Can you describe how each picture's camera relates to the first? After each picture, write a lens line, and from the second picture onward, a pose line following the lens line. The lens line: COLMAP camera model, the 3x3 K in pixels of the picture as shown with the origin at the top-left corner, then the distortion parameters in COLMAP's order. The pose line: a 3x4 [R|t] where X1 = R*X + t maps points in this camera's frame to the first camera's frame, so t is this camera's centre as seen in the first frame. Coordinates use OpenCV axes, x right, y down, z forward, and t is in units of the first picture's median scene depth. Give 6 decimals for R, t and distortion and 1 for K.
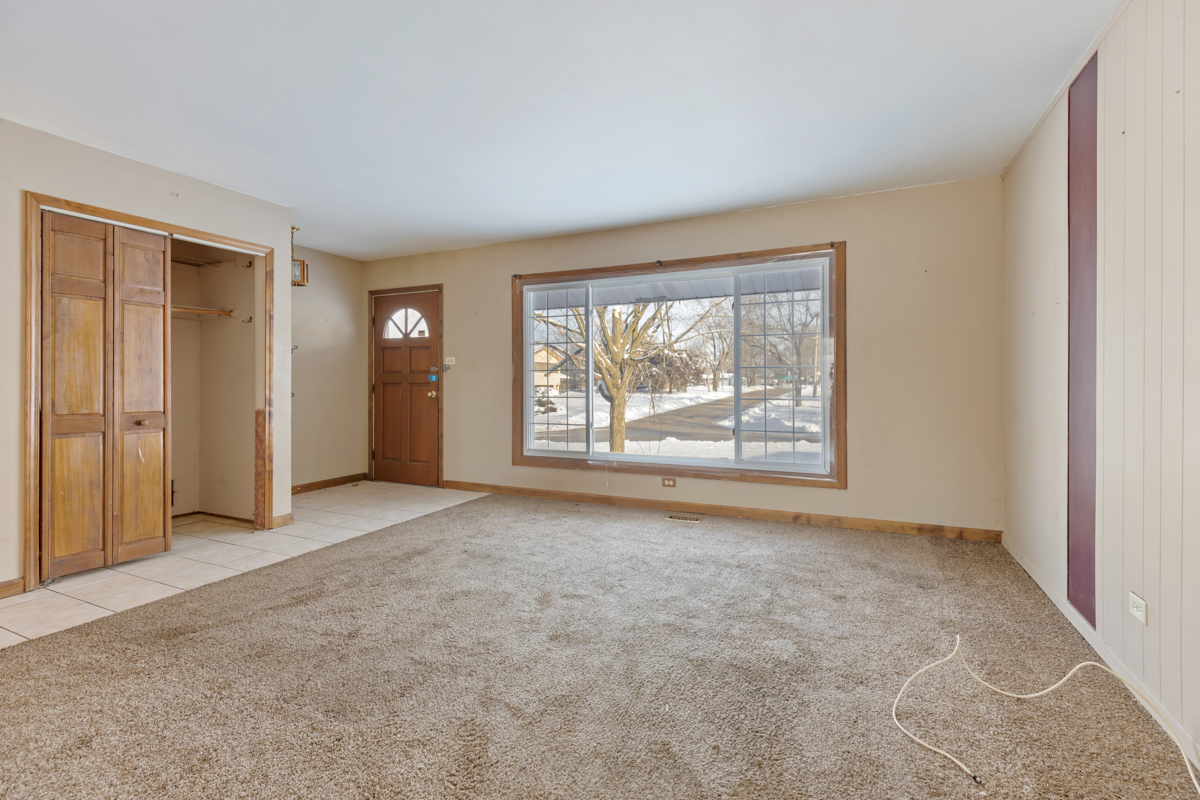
lens RADIAL K [[540.6, 0, 598.1], [0, 540.6, 378.7], [0, 0, 1]] dist [0.000901, 0.000152]
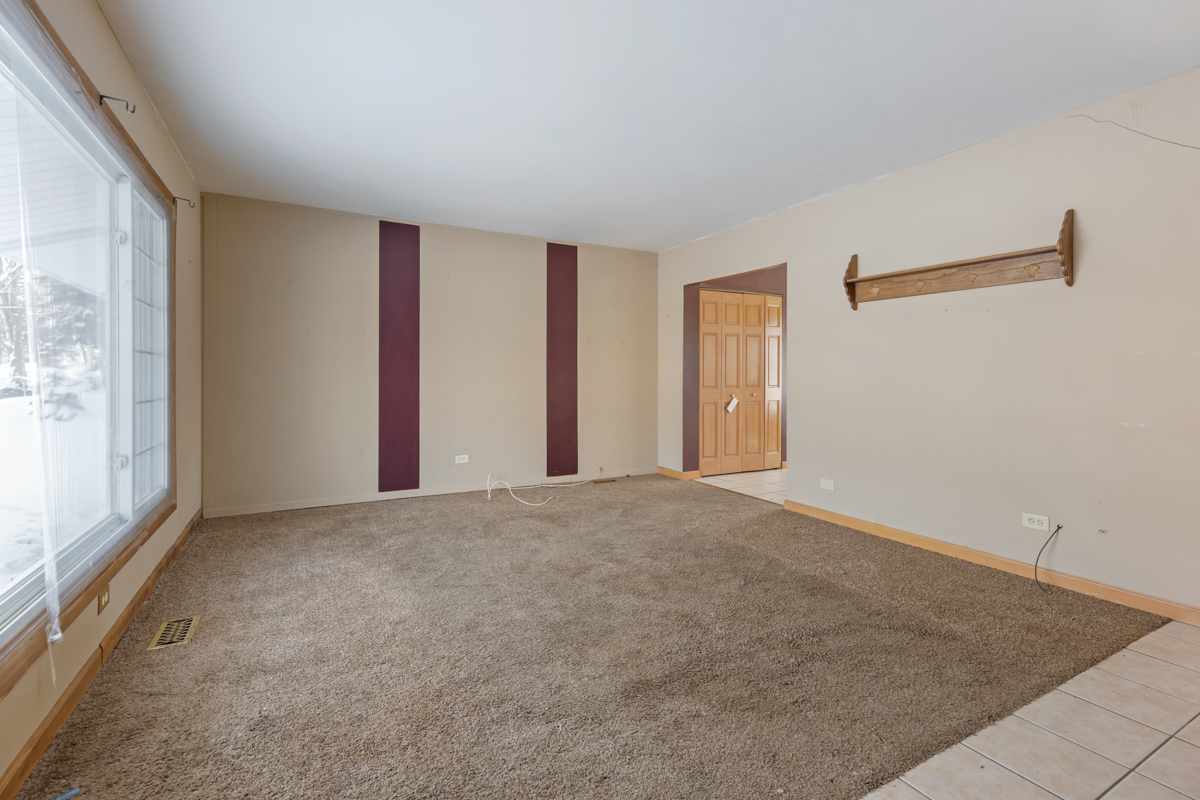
lens RADIAL K [[540.6, 0, 598.1], [0, 540.6, 378.7], [0, 0, 1]] dist [0.000901, 0.000152]
pose [[-0.807099, -0.002811, 0.590409, -0.719607], [-0.001530, 0.999995, 0.002670, 0.008153], [-0.590414, 0.001252, -0.807100, 1.725692]]
